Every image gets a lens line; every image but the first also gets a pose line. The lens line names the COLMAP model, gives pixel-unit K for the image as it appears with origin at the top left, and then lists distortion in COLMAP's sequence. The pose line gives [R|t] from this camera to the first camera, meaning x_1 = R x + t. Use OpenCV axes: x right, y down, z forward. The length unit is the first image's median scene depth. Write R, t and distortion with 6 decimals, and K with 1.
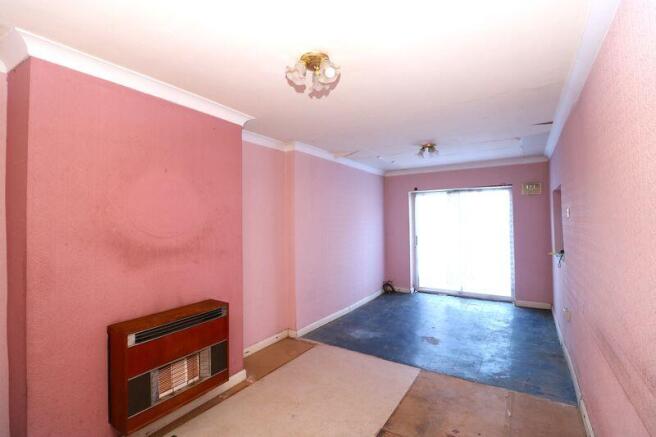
lens RADIAL K [[307.0, 0, 324.8], [0, 307.0, 218.5], [0, 0, 1]] dist [0.003256, -0.005643]
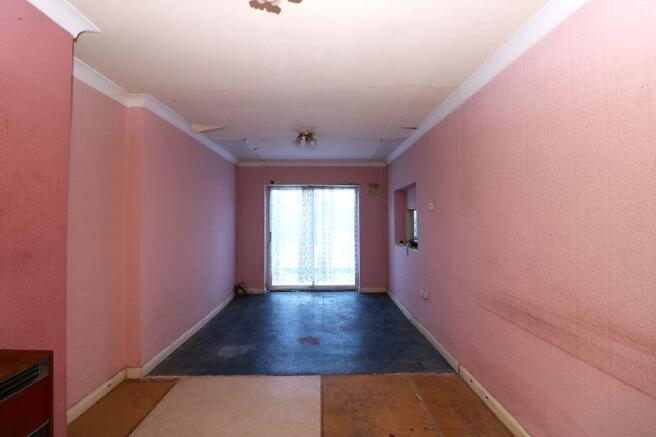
lens RADIAL K [[307.0, 0, 327.4], [0, 307.0, 216.3], [0, 0, 1]] dist [0.003256, -0.005643]
pose [[0.826203, 0.017655, 0.563096, -0.124650], [-0.012357, 0.999836, -0.013218, 0.025056], [-0.563237, 0.003963, 0.826286, 0.167143]]
